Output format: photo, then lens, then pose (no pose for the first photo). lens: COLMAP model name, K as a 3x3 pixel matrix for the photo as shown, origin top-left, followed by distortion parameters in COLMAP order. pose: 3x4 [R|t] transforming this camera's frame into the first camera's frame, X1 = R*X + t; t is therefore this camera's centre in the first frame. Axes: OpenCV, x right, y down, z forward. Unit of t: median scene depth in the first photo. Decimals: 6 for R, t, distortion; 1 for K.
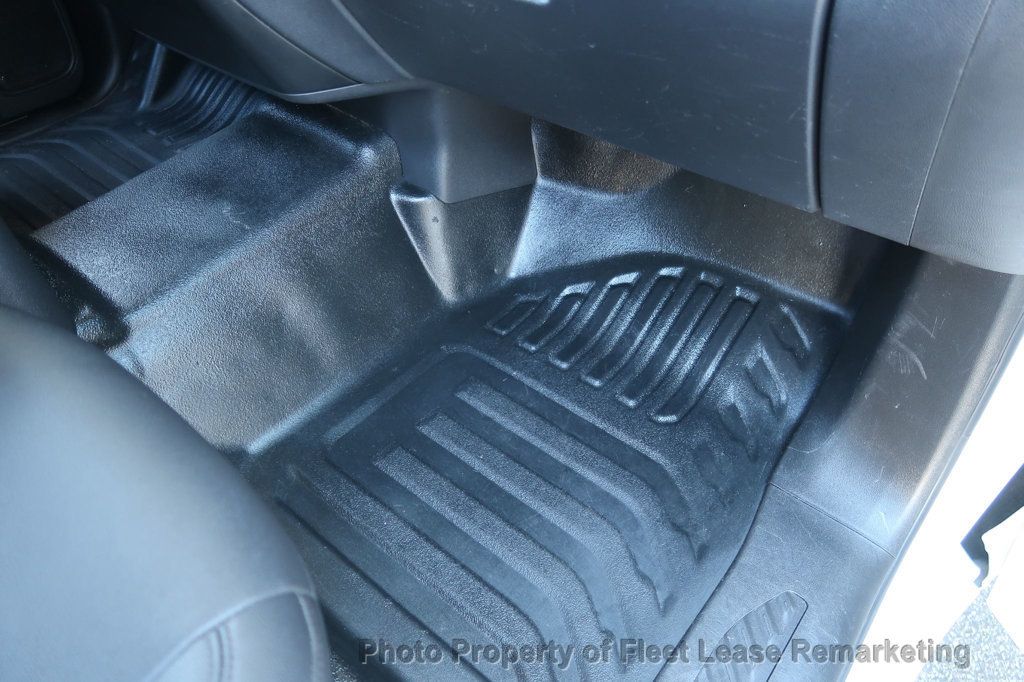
lens RADIAL K [[709.3, 0, 512.0], [0, 709.3, 341.0], [0, 0, 1]] dist [-0.024543, 0.006426]
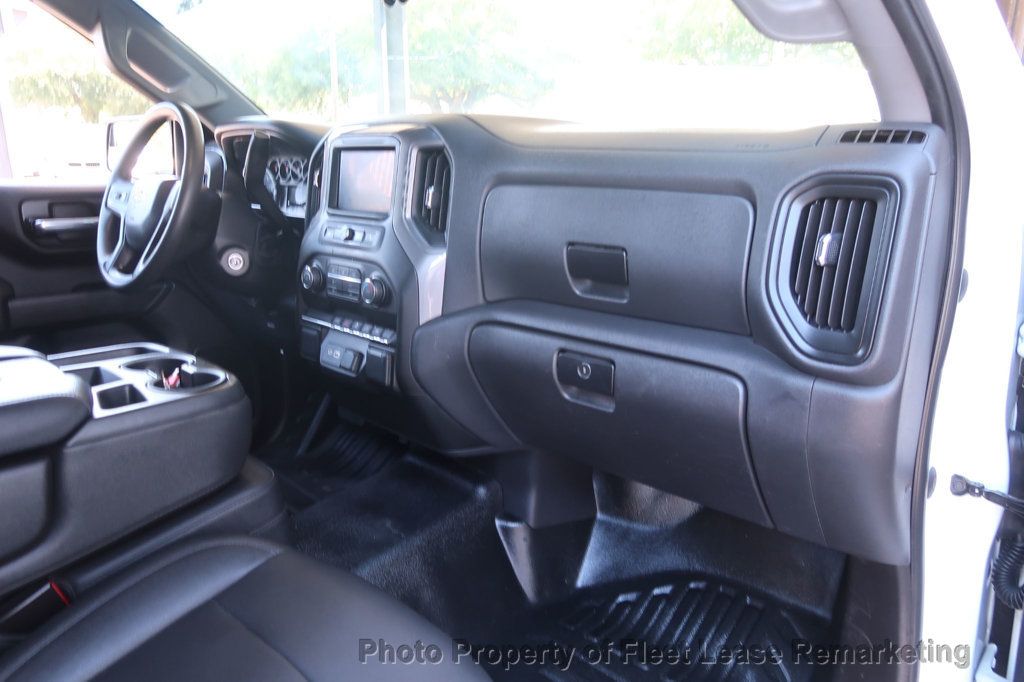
lens RADIAL K [[709.3, 0, 512.0], [0, 709.3, 341.0], [0, 0, 1]] dist [-0.024543, 0.006426]
pose [[0.998012, 0.022779, -0.058765, -0.060602], [-0.047908, 0.880033, -0.472489, 0.147414], [0.040952, 0.474365, 0.879375, -0.421946]]
